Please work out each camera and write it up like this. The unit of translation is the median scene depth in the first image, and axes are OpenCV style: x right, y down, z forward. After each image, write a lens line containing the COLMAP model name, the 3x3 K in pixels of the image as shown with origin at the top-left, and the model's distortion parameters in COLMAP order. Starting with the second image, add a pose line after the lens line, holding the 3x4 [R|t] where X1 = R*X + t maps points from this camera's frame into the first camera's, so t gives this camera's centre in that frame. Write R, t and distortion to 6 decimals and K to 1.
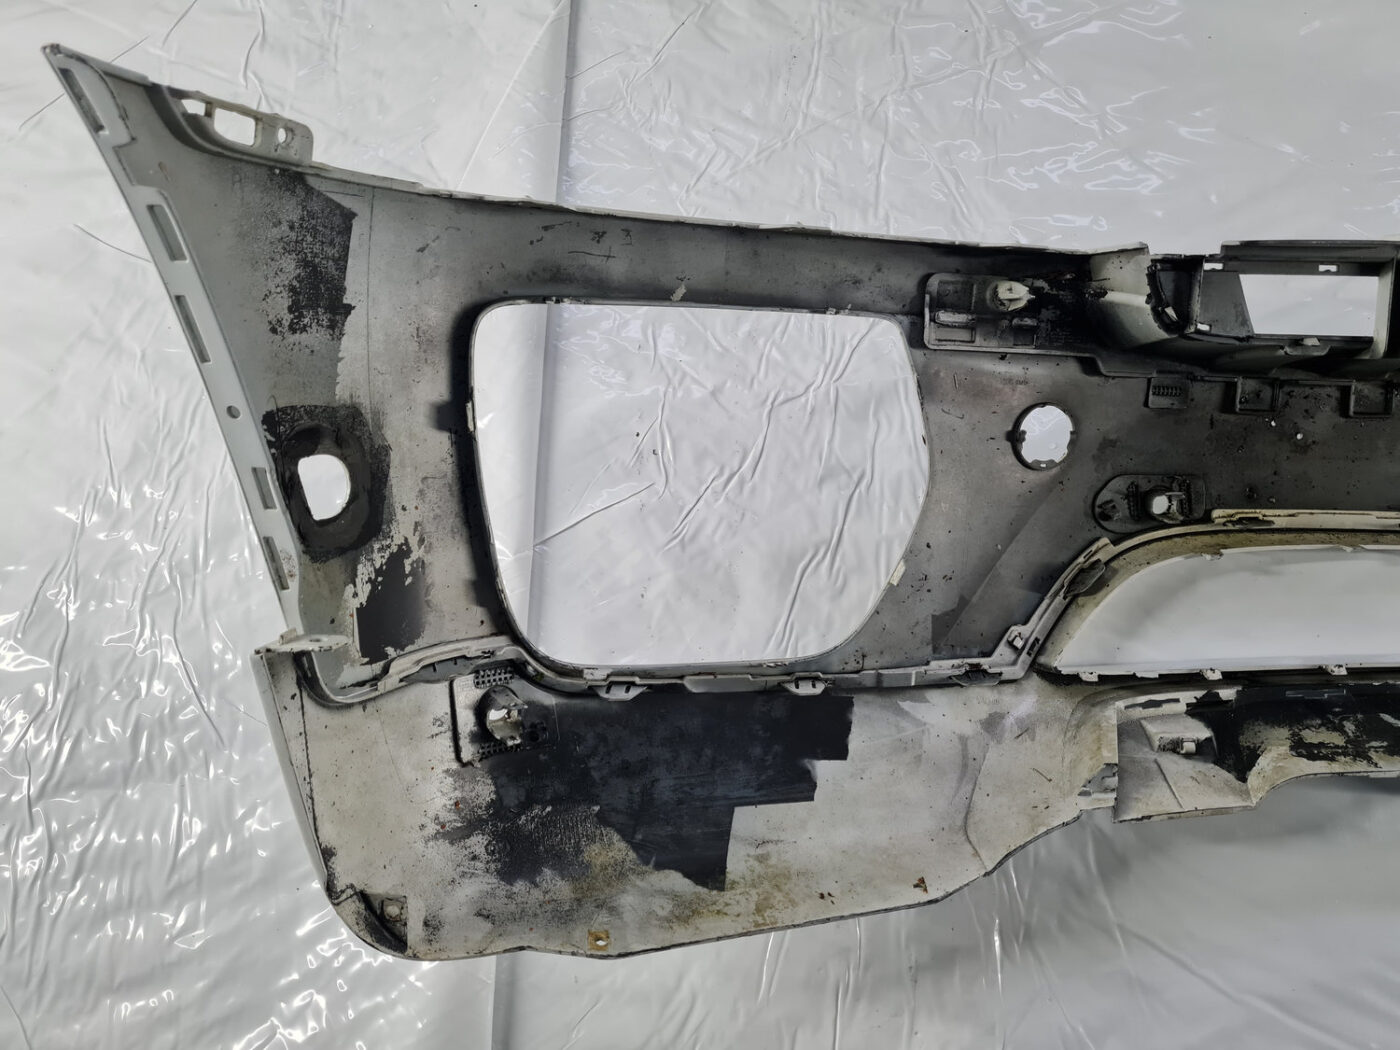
lens RADIAL K [[910.9, 0, 700.0], [0, 910.9, 525.0], [0, 0, 1]] dist [0.037398, -0.029680]
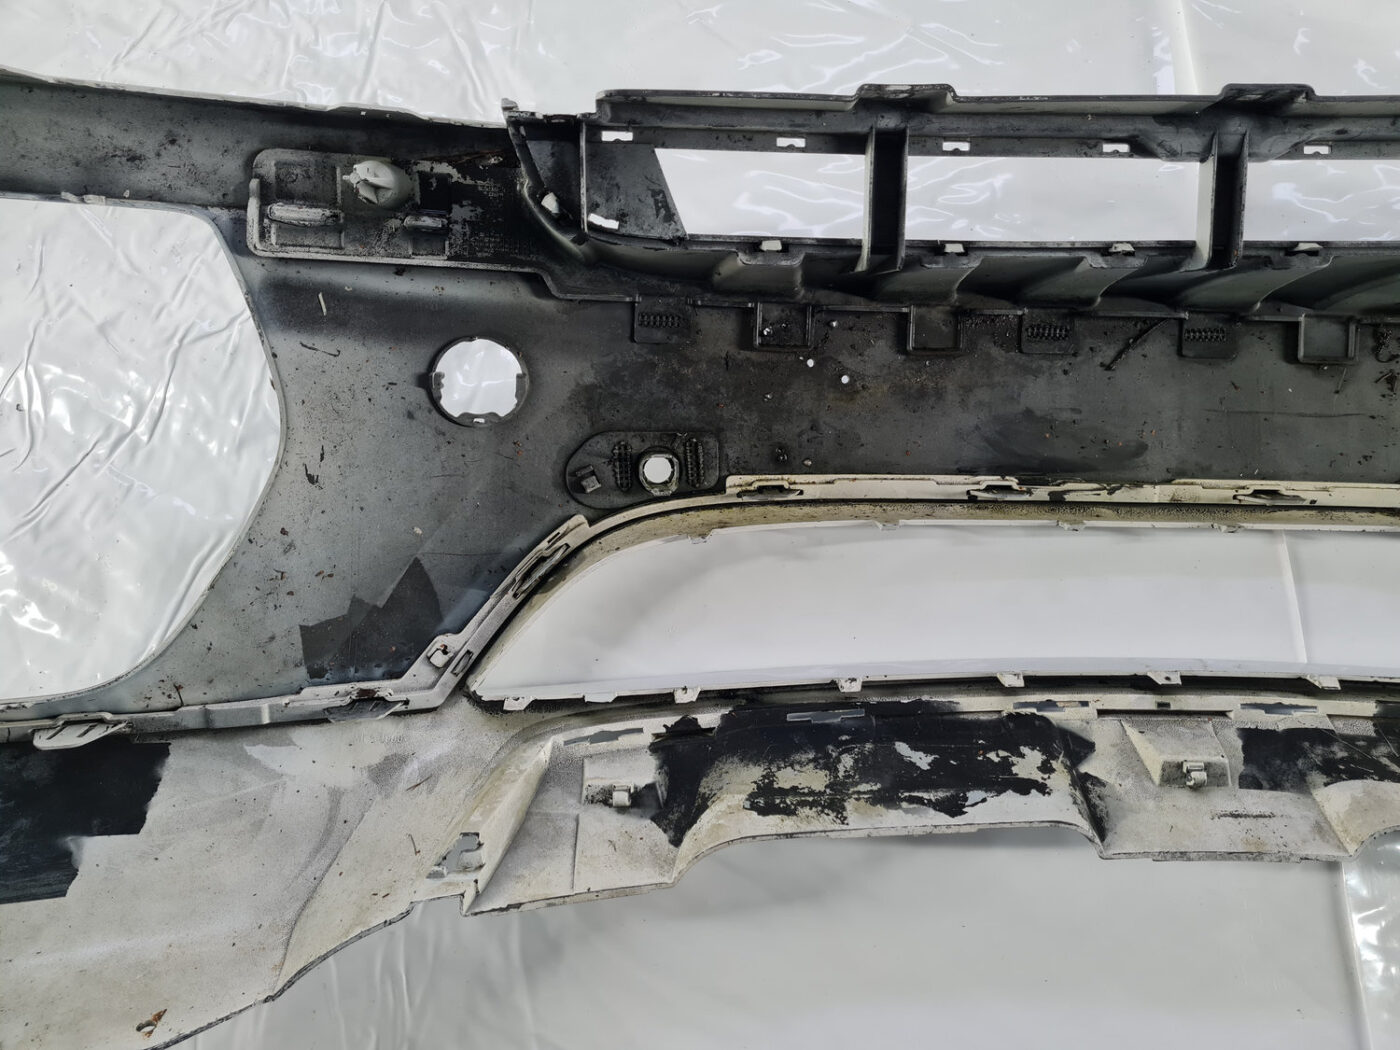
lens RADIAL K [[910.9, 0, 700.0], [0, 910.9, 525.0], [0, 0, 1]] dist [0.037398, -0.029680]
pose [[0.999183, -0.015427, 0.037343, 0.541991], [0.013950, 0.999122, 0.039496, -0.006886], [-0.037920, -0.038943, 0.998522, 0.254274]]
